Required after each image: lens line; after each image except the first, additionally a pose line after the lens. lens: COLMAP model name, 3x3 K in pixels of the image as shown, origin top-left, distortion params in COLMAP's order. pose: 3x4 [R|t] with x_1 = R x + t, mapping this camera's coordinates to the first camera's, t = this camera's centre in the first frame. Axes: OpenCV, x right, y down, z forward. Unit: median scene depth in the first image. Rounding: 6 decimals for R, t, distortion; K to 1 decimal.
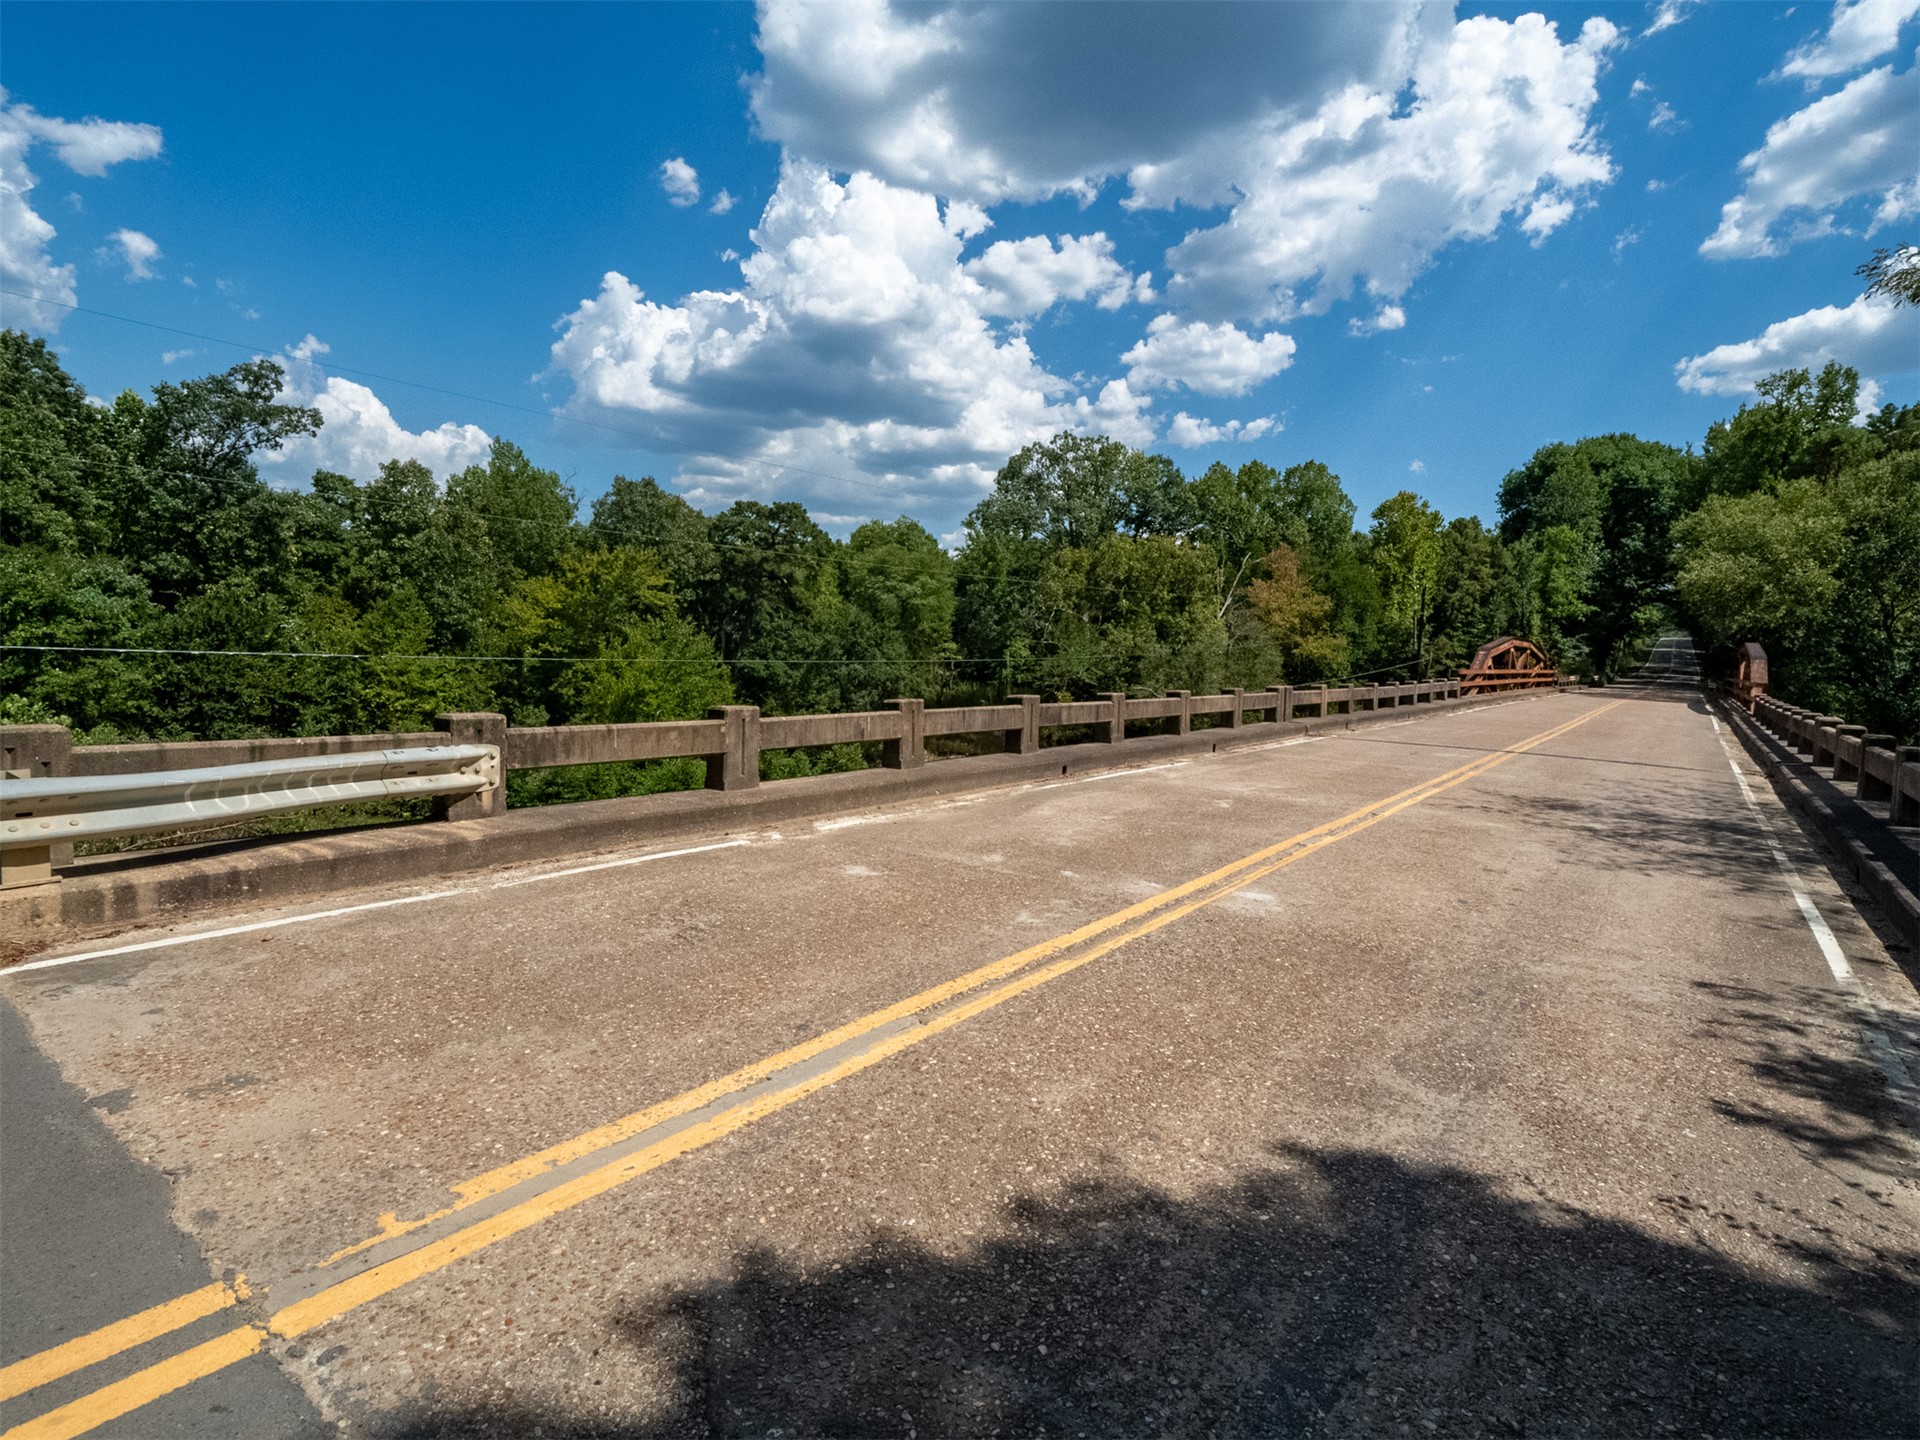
lens RADIAL K [[952.5, 0, 962.1], [0, 952.5, 709.0], [0, 0, 1]] dist [-0.017633, -0.000299]
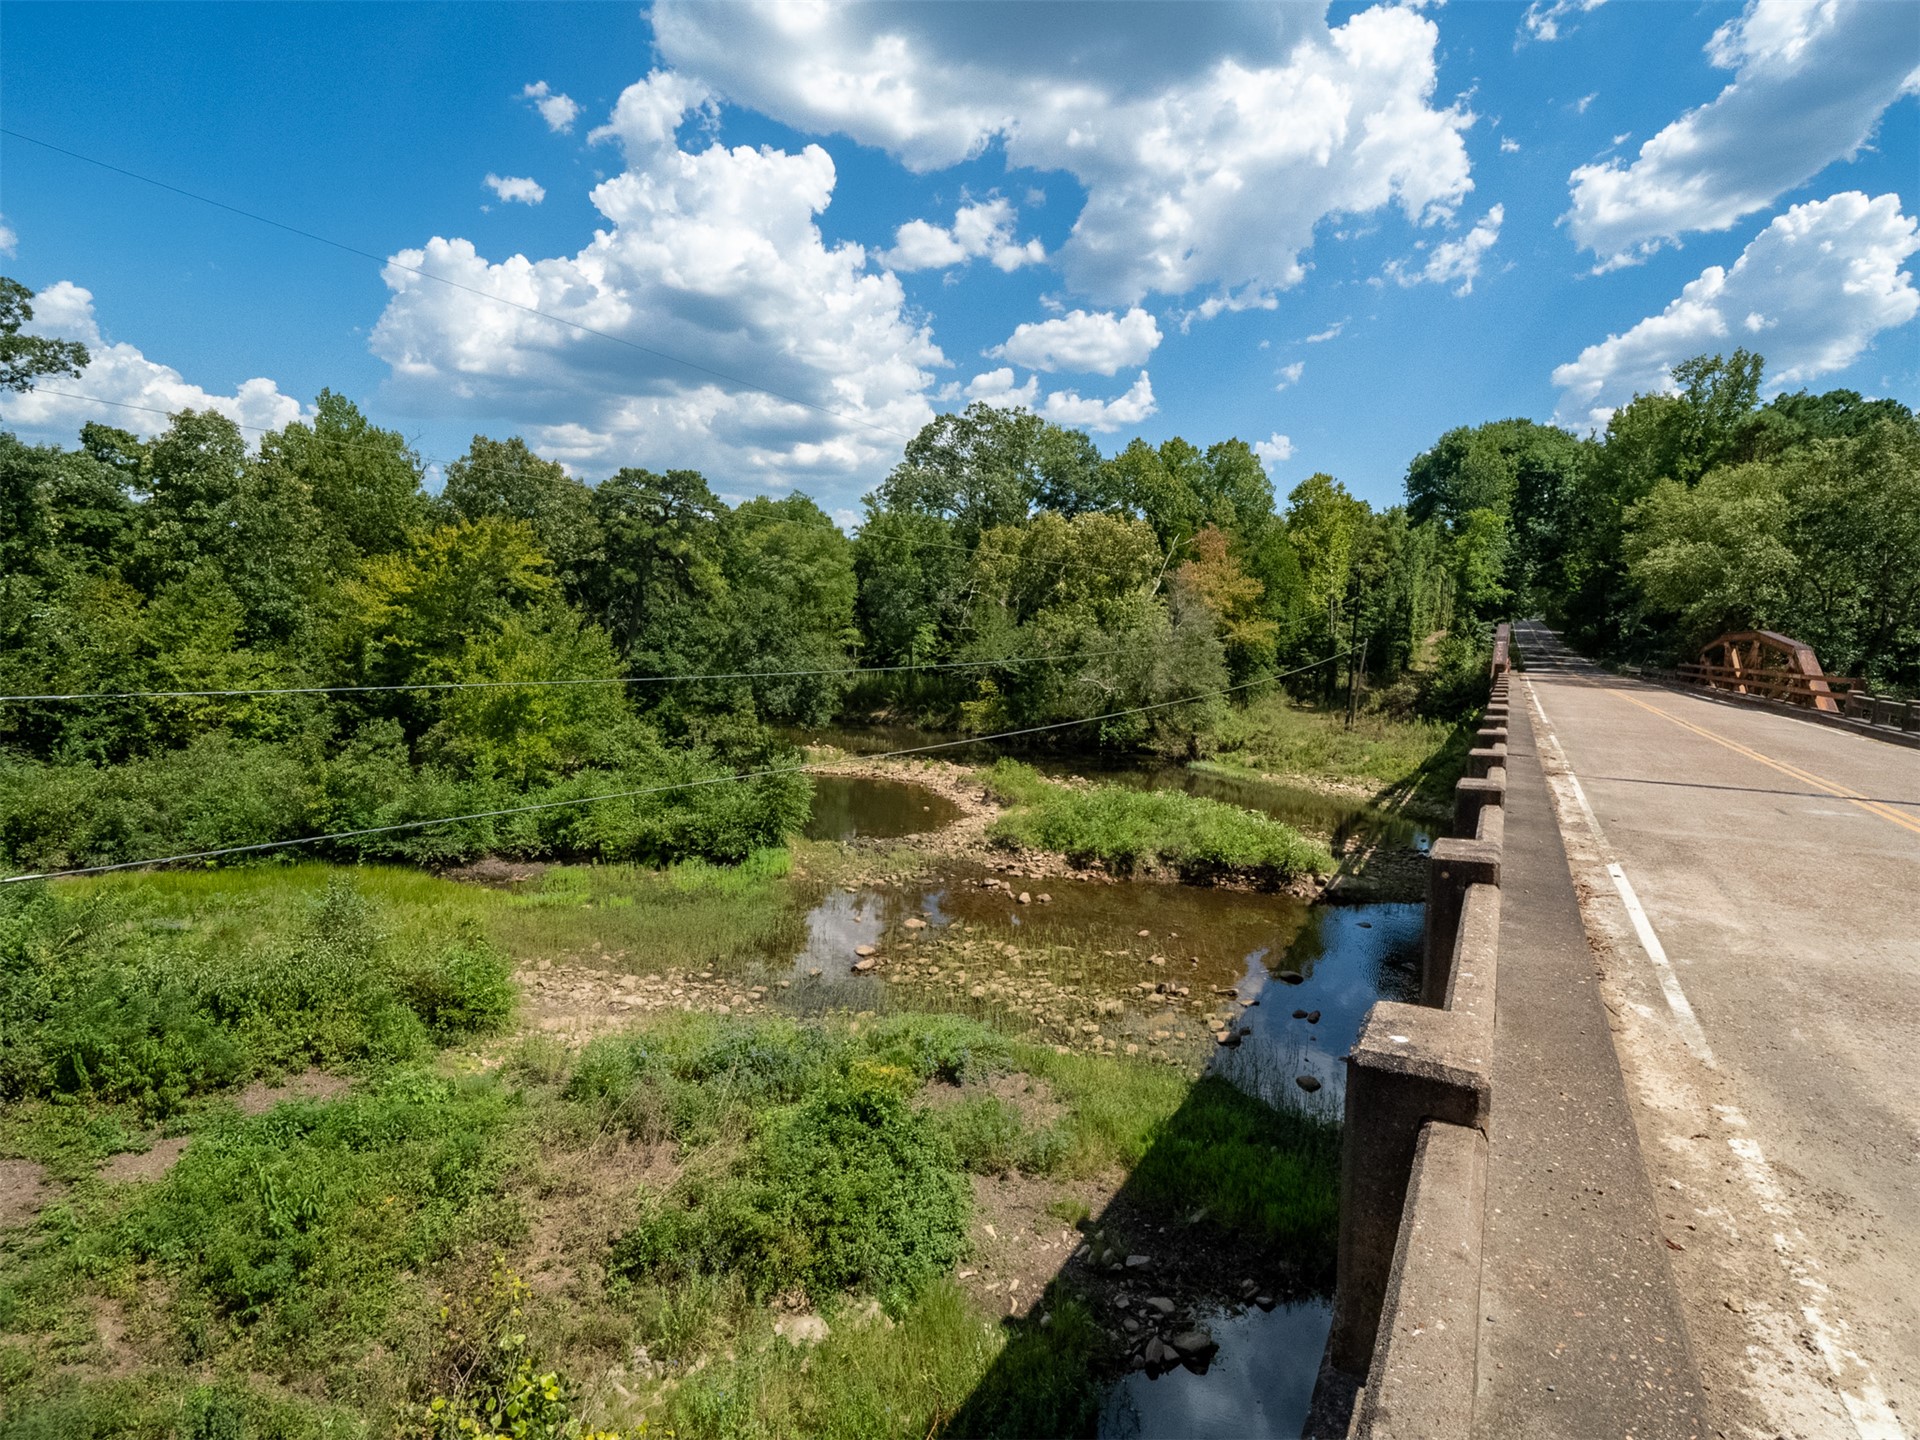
lens RADIAL K [[952.5, 0, 962.1], [0, 952.5, 709.0], [0, 0, 1]] dist [-0.017633, -0.000299]
pose [[0.990883, -0.016185, 0.133747, -0.049943], [0.013680, 0.999714, 0.019630, -0.012452], [-0.134026, -0.017621, 0.990821, 0.099257]]
